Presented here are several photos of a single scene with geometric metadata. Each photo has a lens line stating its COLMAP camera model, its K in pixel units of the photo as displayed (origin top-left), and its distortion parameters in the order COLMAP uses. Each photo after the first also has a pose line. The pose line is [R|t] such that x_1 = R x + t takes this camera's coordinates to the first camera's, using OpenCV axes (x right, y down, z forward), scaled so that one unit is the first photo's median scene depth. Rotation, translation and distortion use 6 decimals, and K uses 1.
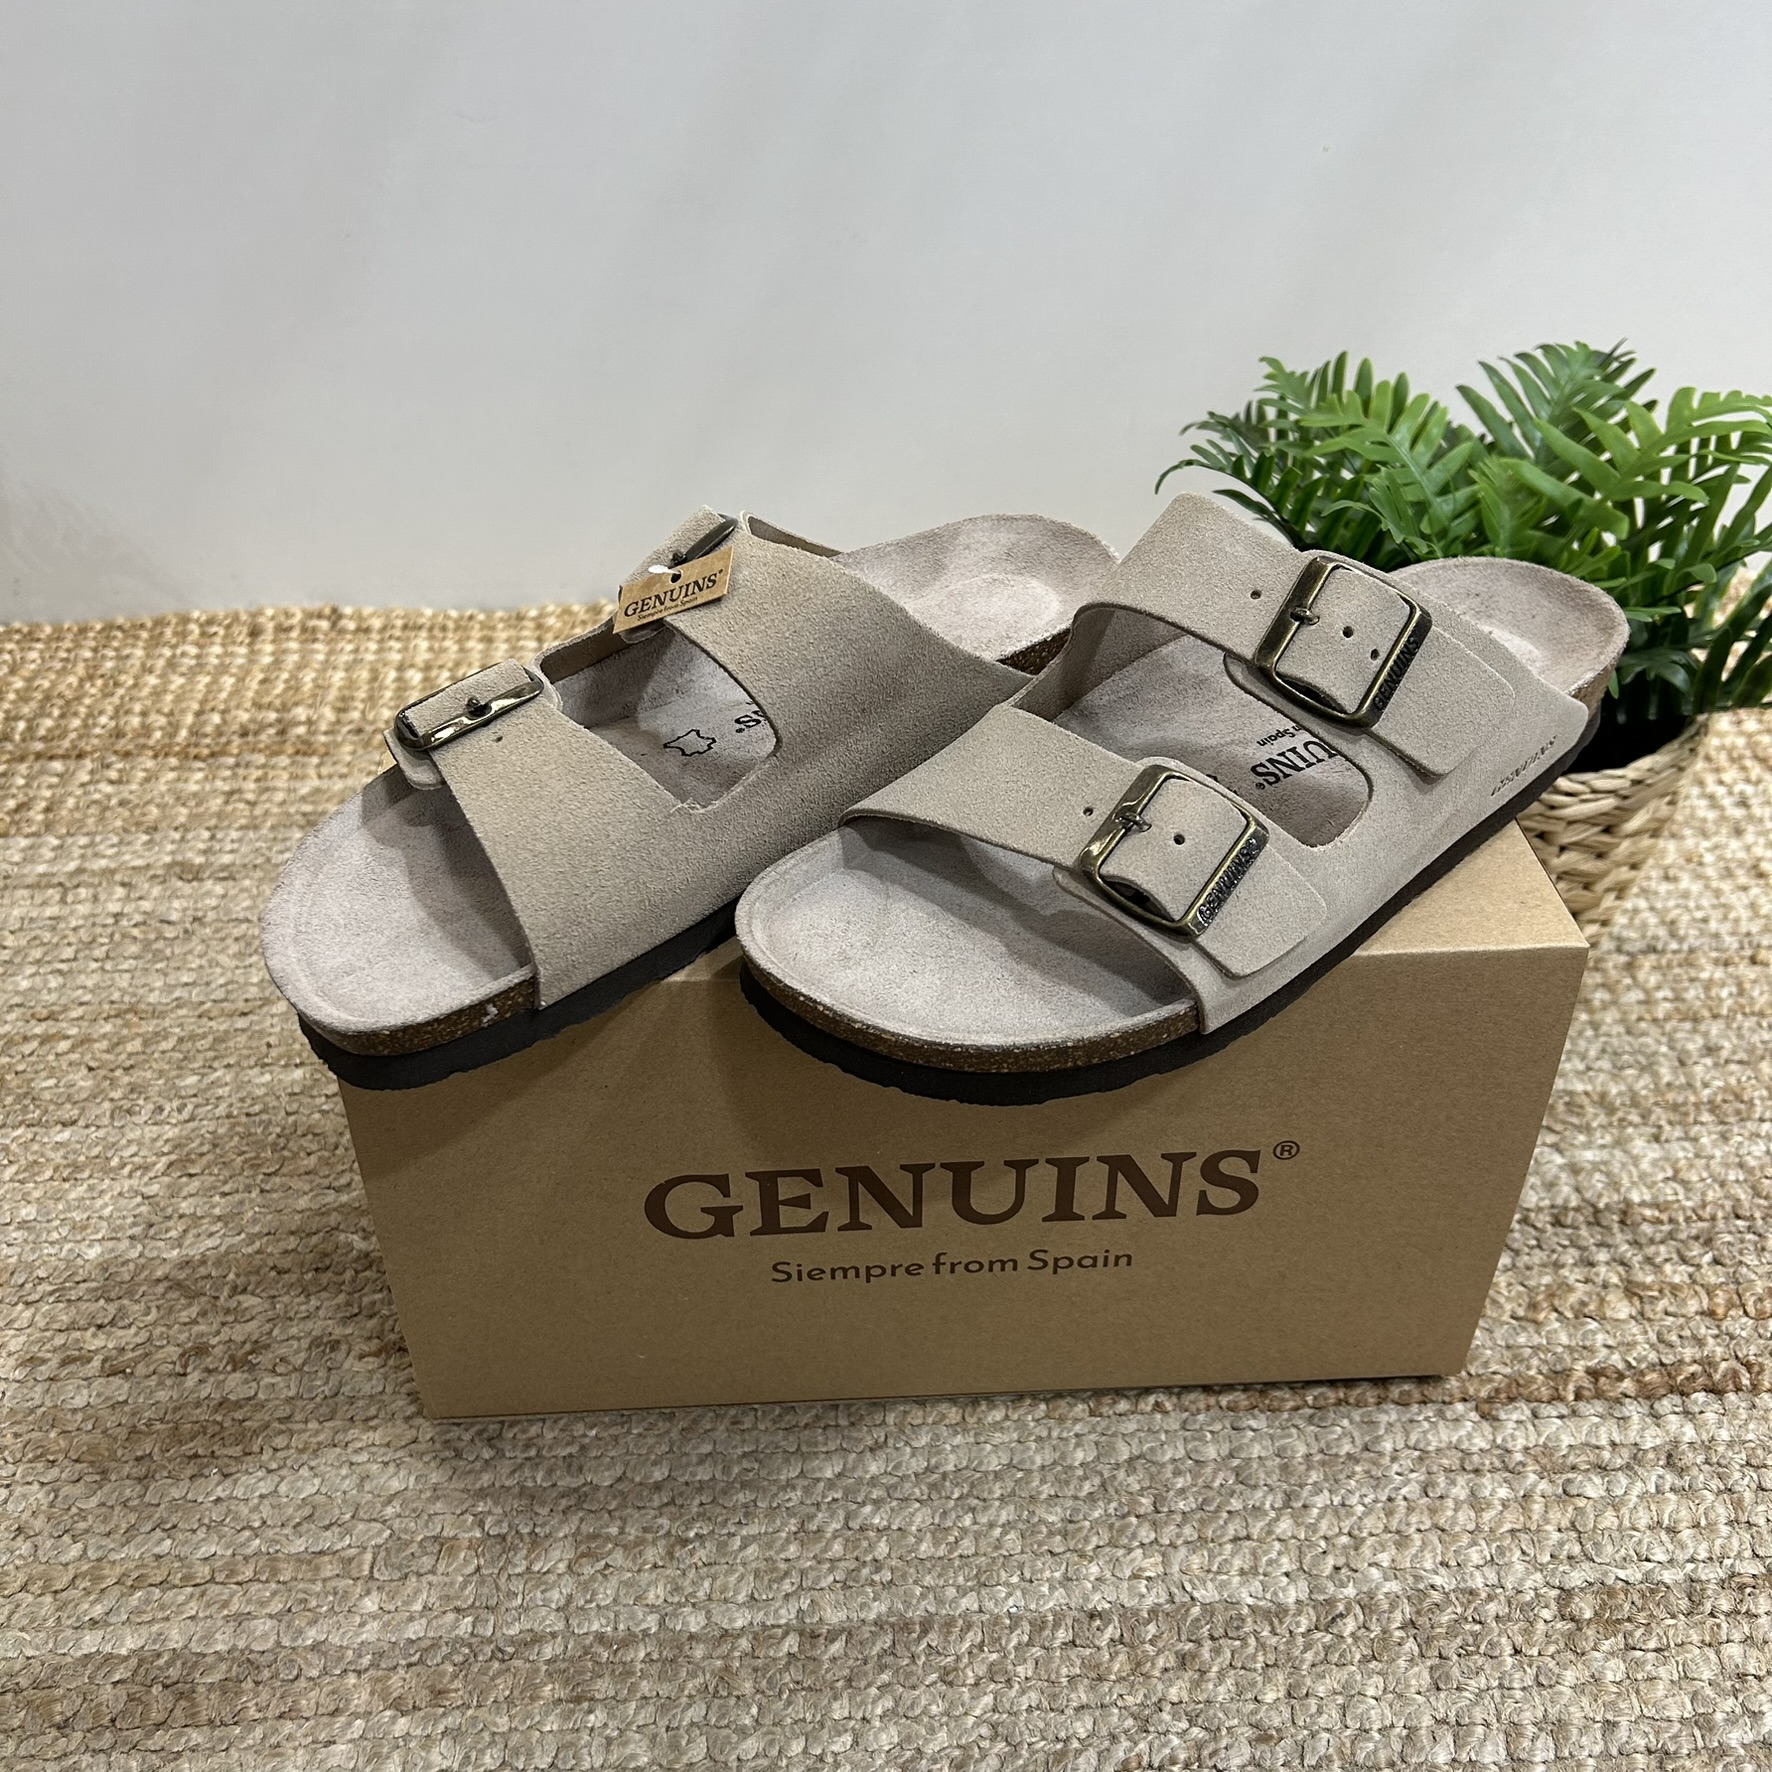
lens RADIAL K [[1819.5, 0, 895.0], [0, 1819.5, 912.2], [0, 0, 1]] dist [0.005022, 0.000000]
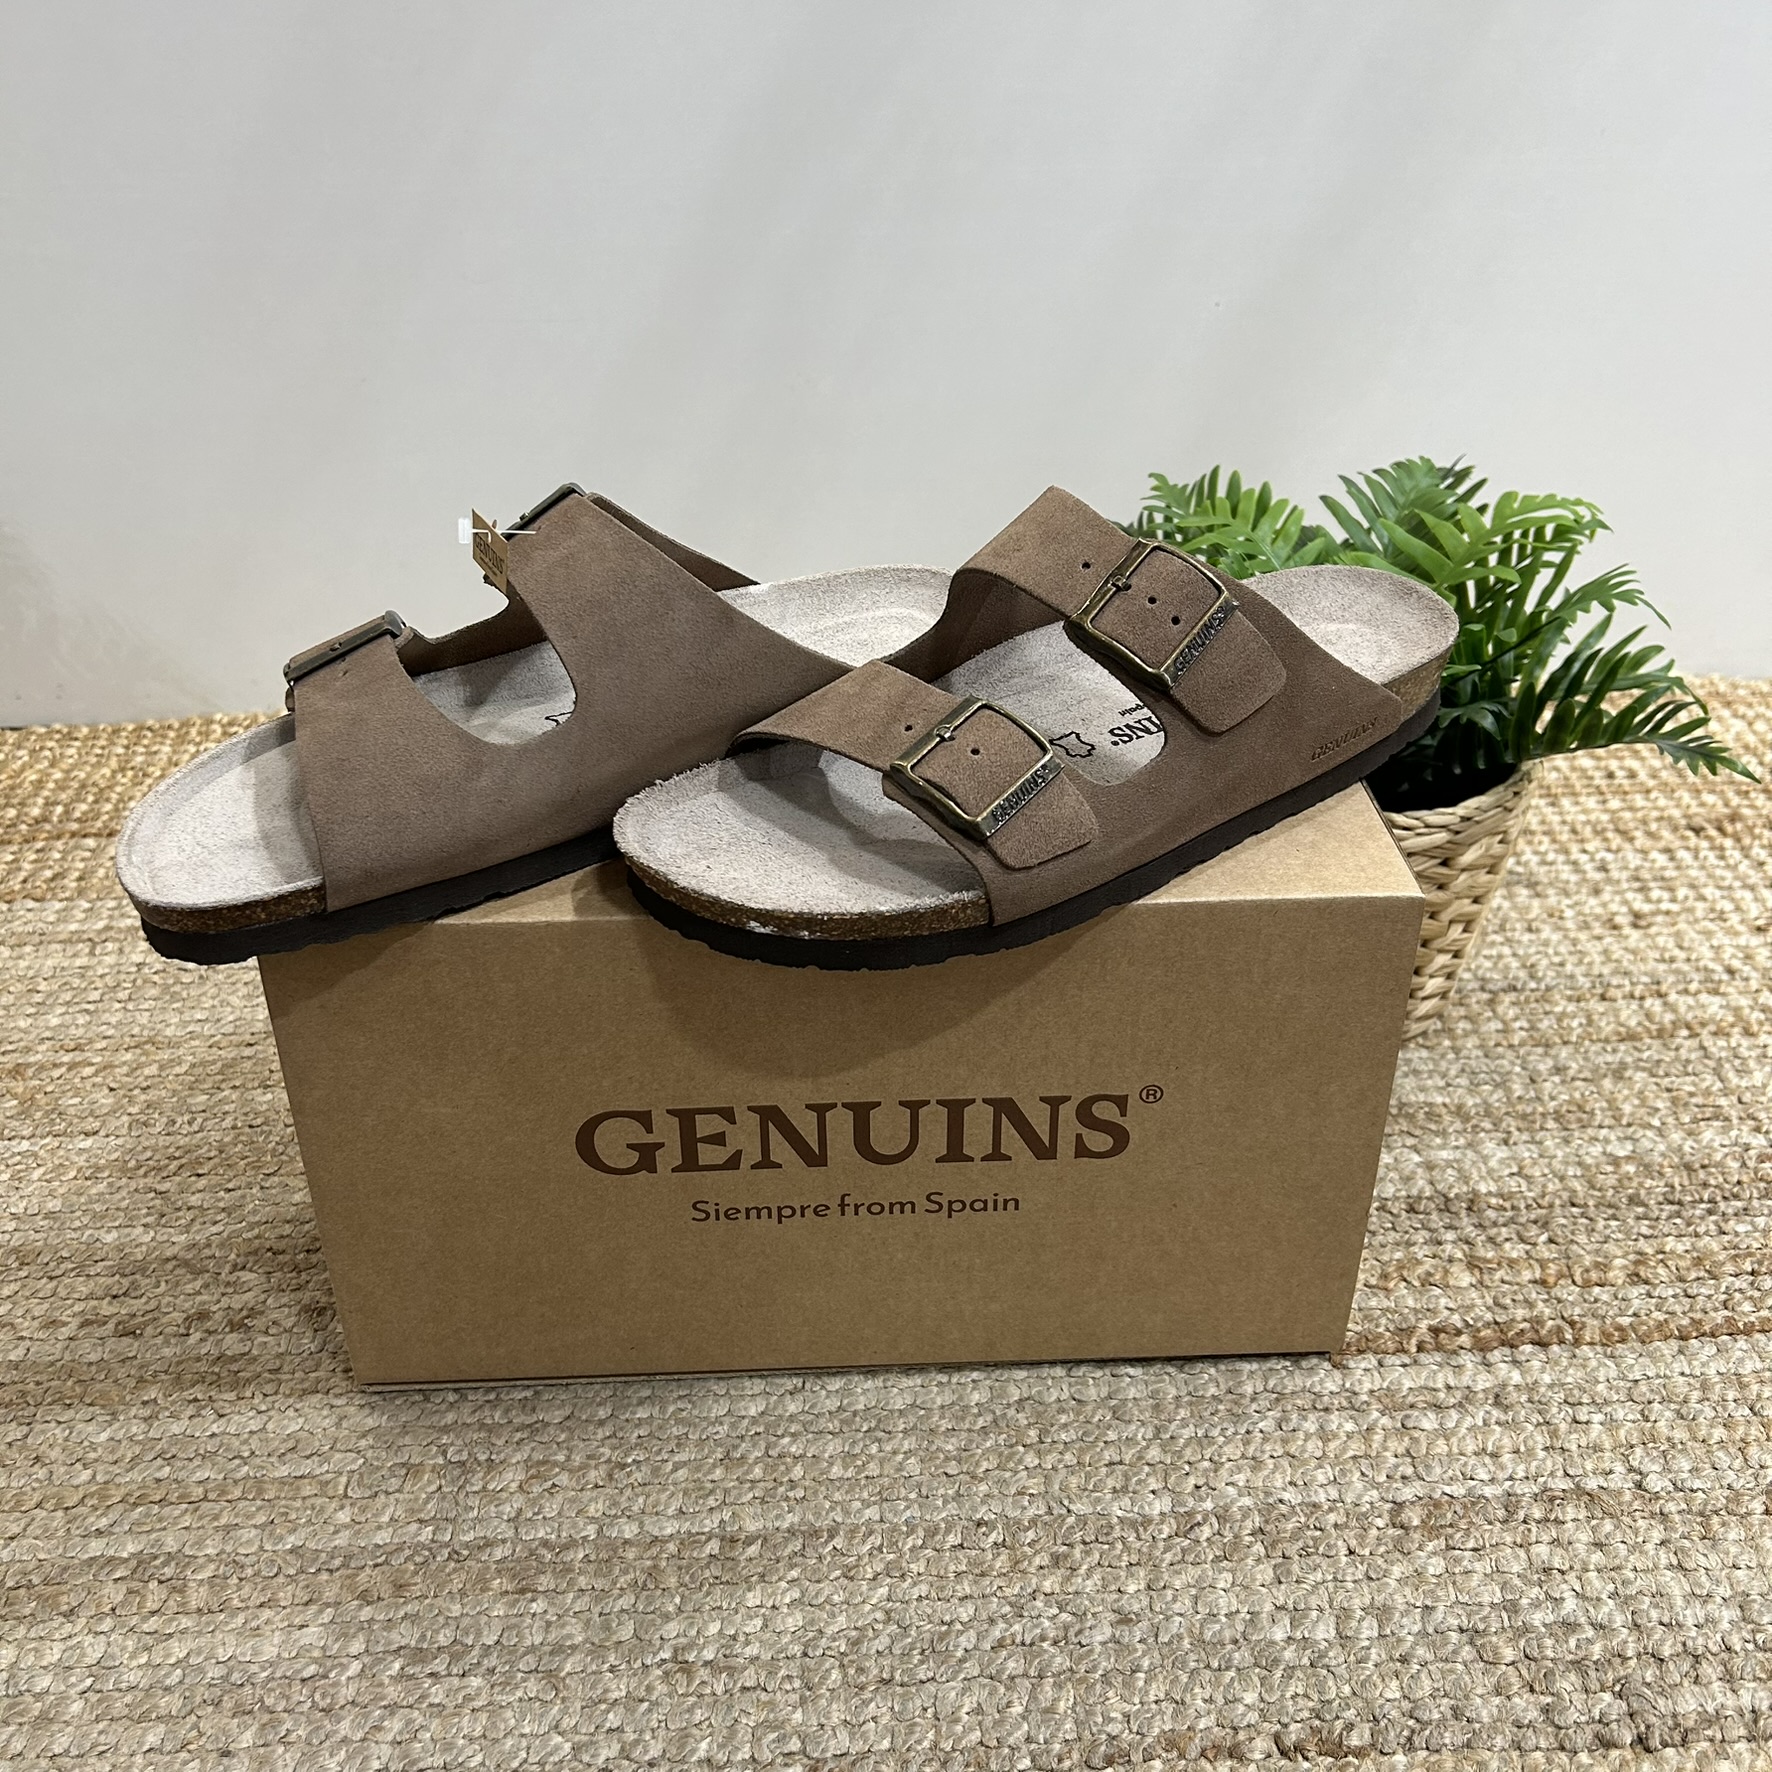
lens RADIAL K [[1819.5, 0, 904.0], [0, 1819.5, 904.8], [0, 0, 1]] dist [0.005022, 0.000000]
pose [[0.999991, -0.003428, -0.002495, 0.058176], [0.003161, 0.994954, -0.100281, 0.102426], [0.002826, 0.100272, 0.994956, -0.148512]]
